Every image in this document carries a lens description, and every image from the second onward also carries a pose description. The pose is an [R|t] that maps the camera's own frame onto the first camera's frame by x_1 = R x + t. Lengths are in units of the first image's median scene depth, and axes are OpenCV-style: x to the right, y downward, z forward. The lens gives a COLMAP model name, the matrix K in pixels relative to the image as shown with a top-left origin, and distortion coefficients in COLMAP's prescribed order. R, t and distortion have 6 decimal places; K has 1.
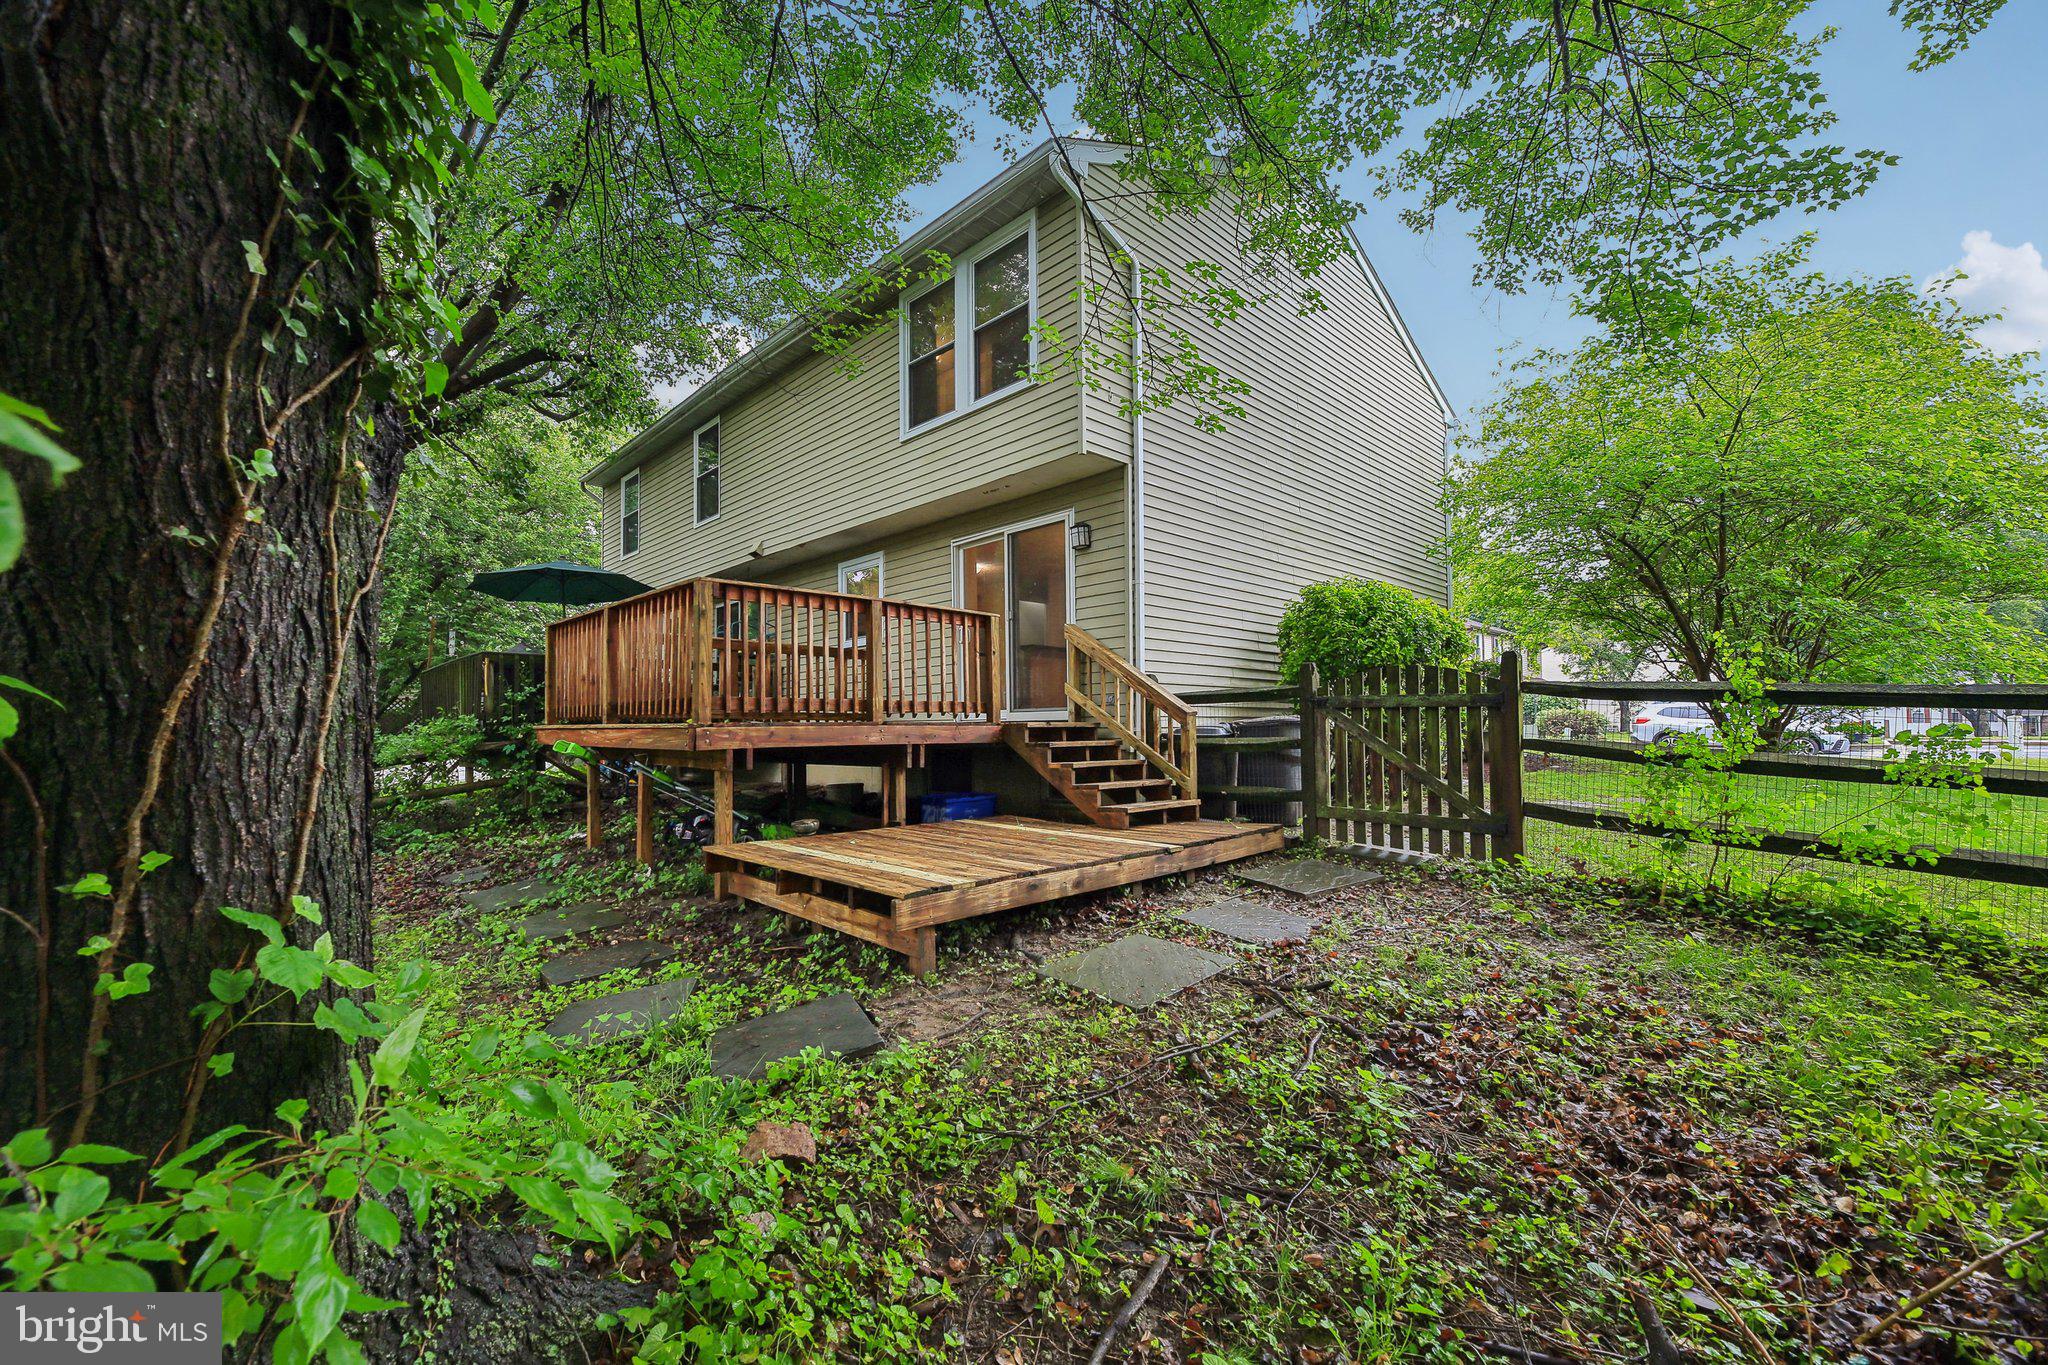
lens RADIAL K [[825.8, 0, 990.5], [0, 825.8, 690.7], [0, 0, 1]] dist [-0.012123, -0.000114]
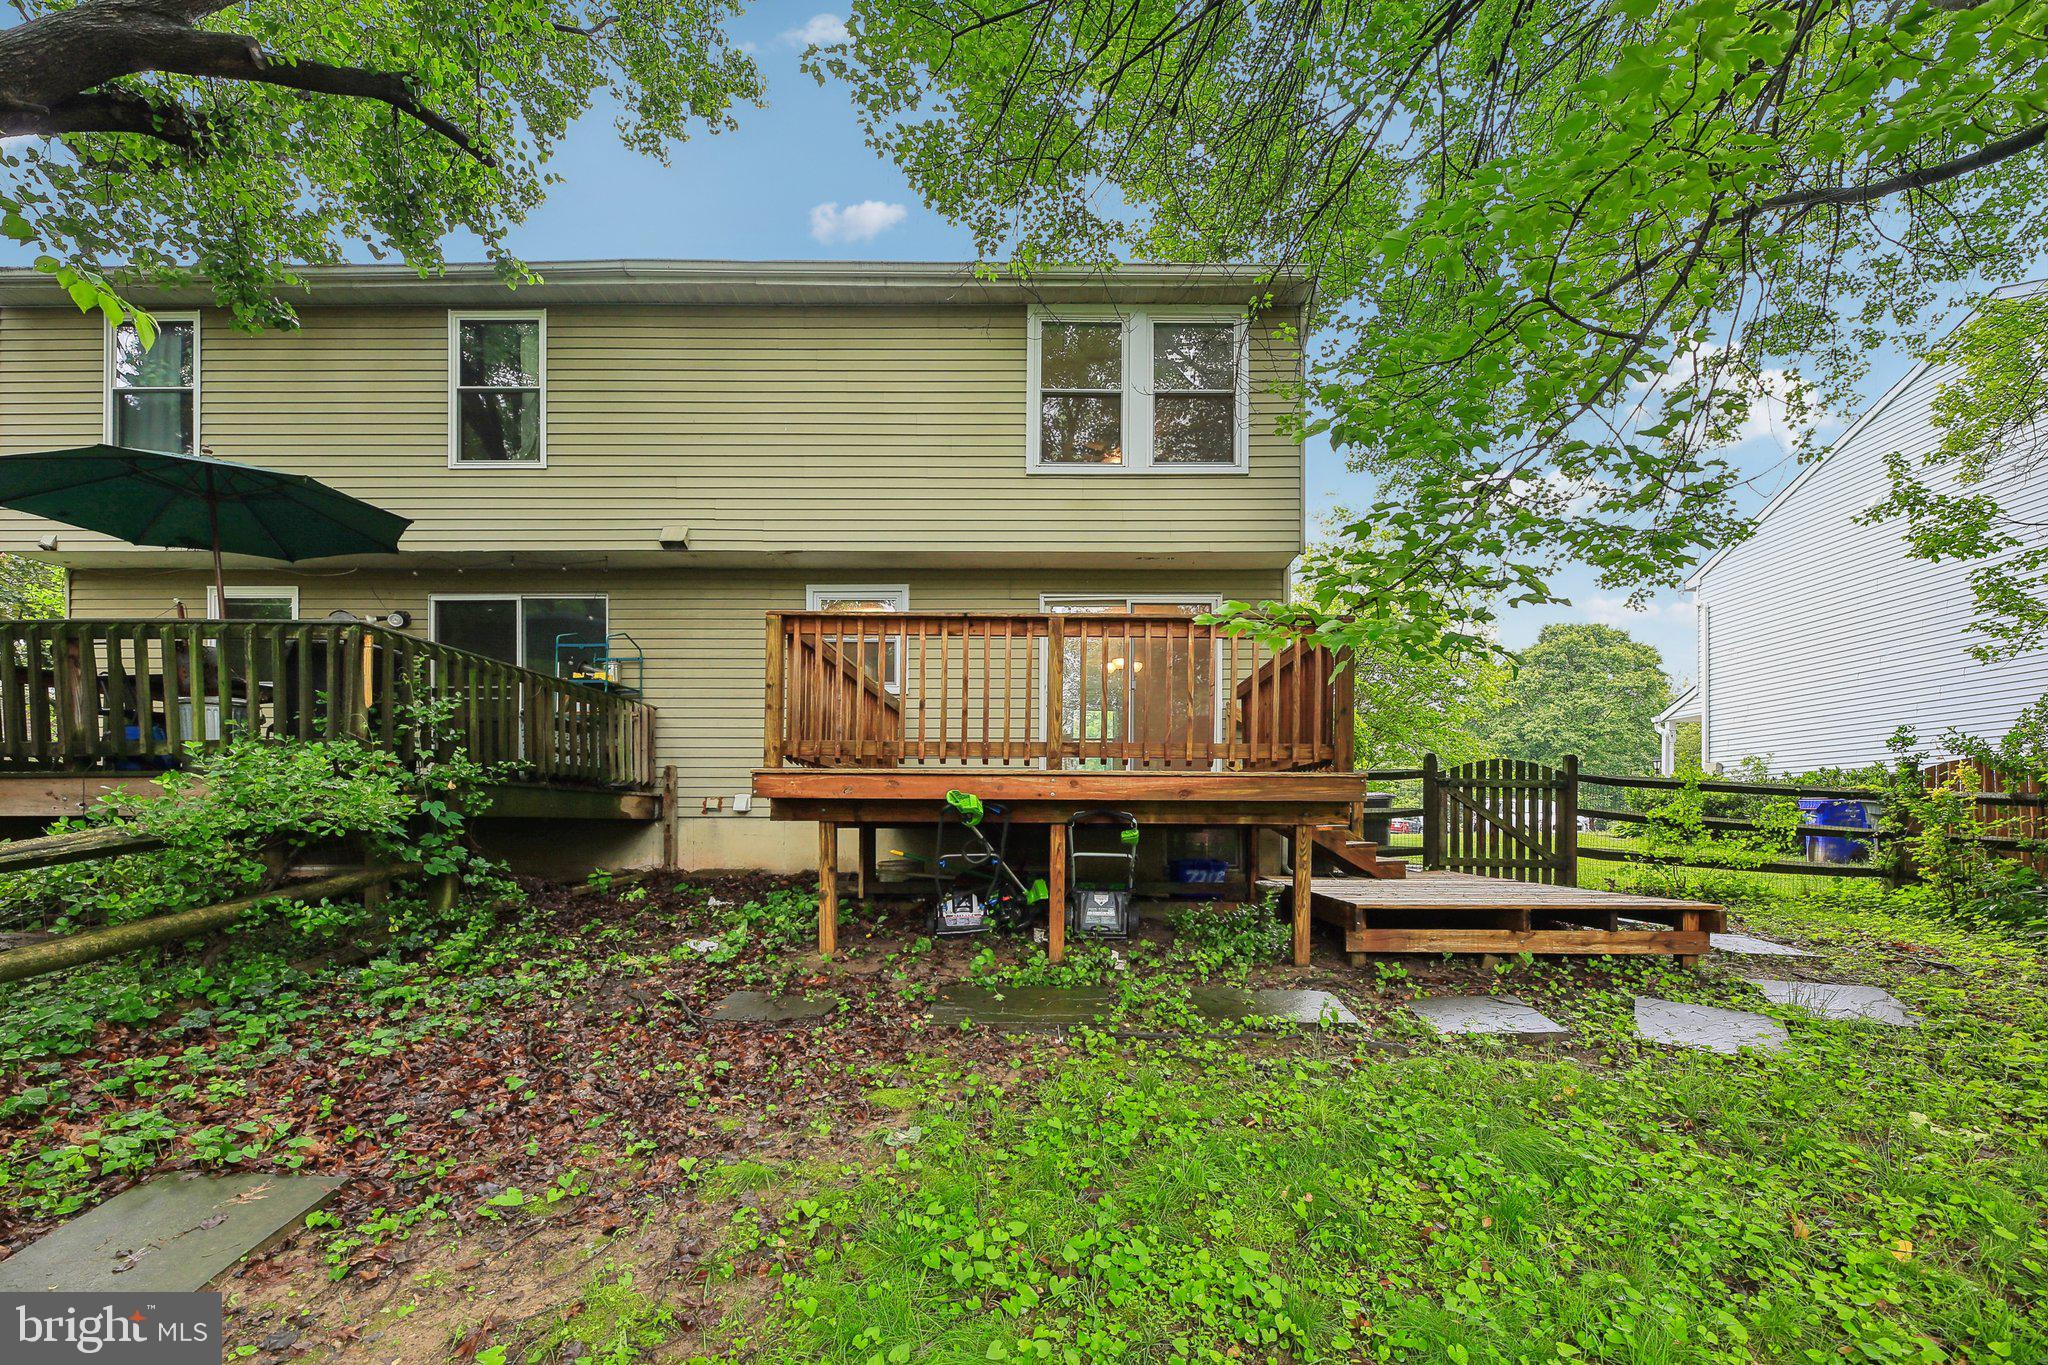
lens RADIAL K [[825.8, 0, 990.5], [0, 825.8, 690.7], [0, 0, 1]] dist [-0.012123, -0.000114]
pose [[0.688879, 0.025101, 0.724442, -1.038826], [-0.041599, 0.999122, 0.004938, -0.102945], [-0.723682, -0.033537, 0.689318, 0.569432]]
